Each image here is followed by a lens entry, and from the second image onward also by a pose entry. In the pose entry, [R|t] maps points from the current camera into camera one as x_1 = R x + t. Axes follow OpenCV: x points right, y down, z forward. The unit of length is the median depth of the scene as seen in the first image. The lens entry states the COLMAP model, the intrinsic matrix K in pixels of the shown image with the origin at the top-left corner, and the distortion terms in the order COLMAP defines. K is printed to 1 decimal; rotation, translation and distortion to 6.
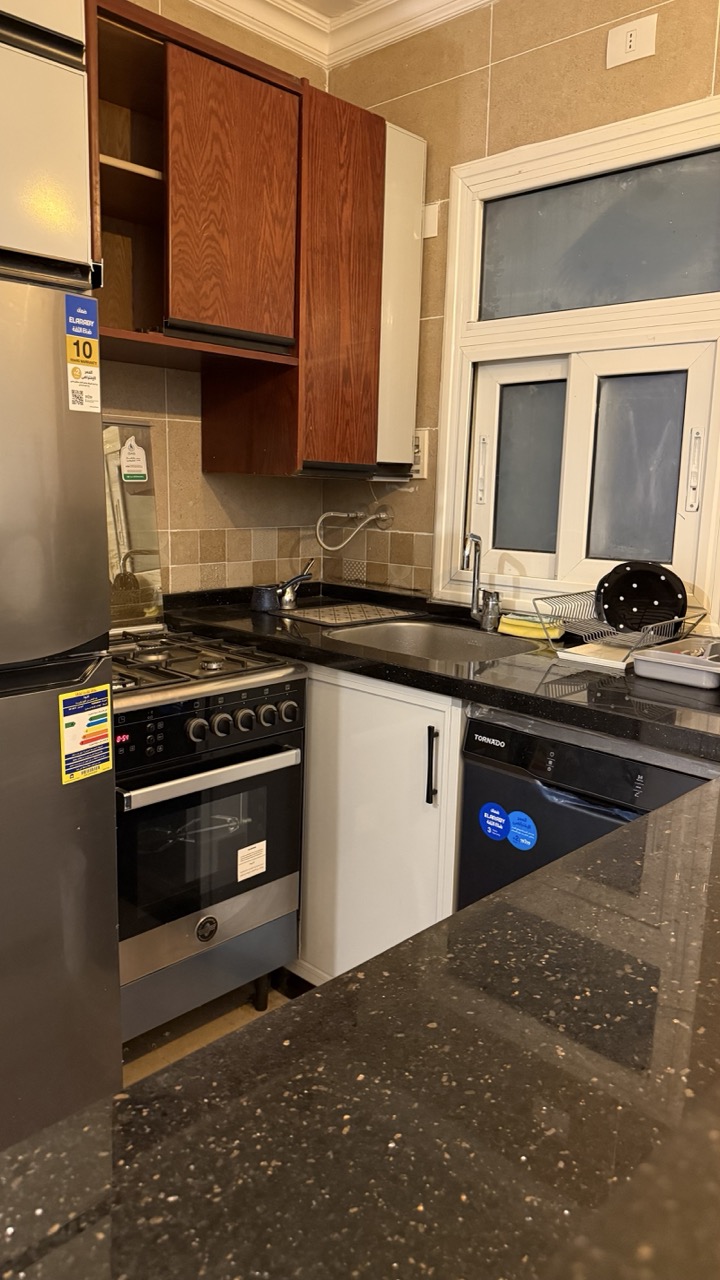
lens RADIAL K [[897.6, 0, 363.1], [0, 897.6, 634.5], [0, 0, 1]] dist [0.121898, -0.178191]
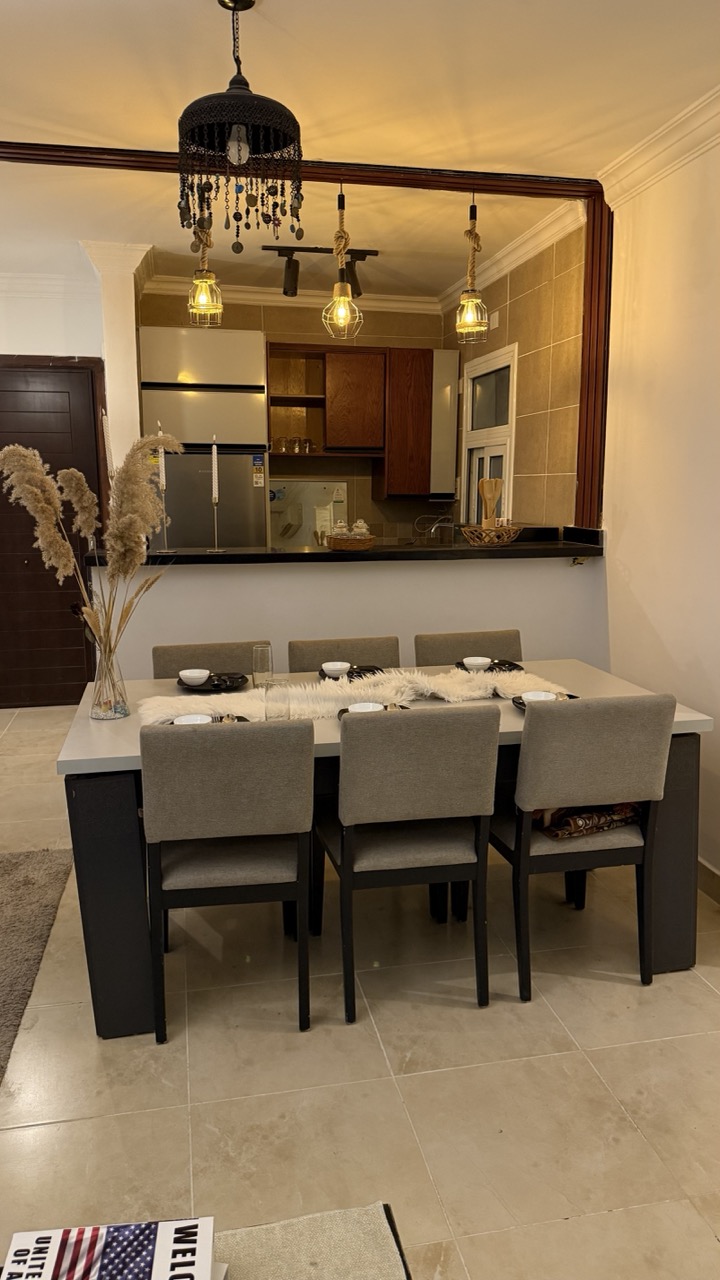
lens RADIAL K [[911.2, 0, 366.8], [0, 911.2, 640.8], [0, 0, 1]] dist [0.109108, -0.188295]
pose [[0.827934, 0.069348, -0.556522, 1.336526], [-0.075042, 0.997101, 0.012609, 0.182612], [0.555783, 0.031322, 0.830737, -1.115394]]
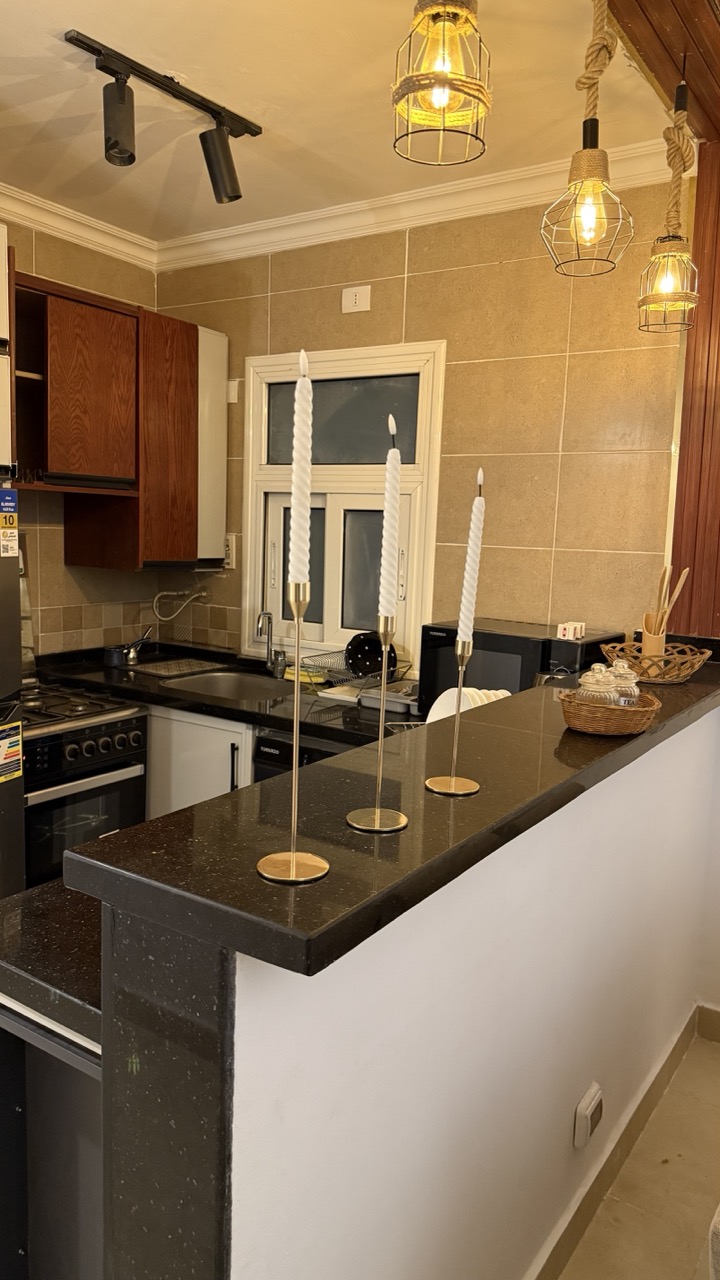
lens RADIAL K [[897.6, 0, 363.1], [0, 897.6, 634.5], [0, 0, 1]] dist [0.121898, -0.178191]
pose [[0.984085, -0.013898, 0.177151, 0.020724], [0.021188, 0.999002, -0.039326, -0.014951], [-0.176428, 0.042454, 0.983398, -0.466047]]
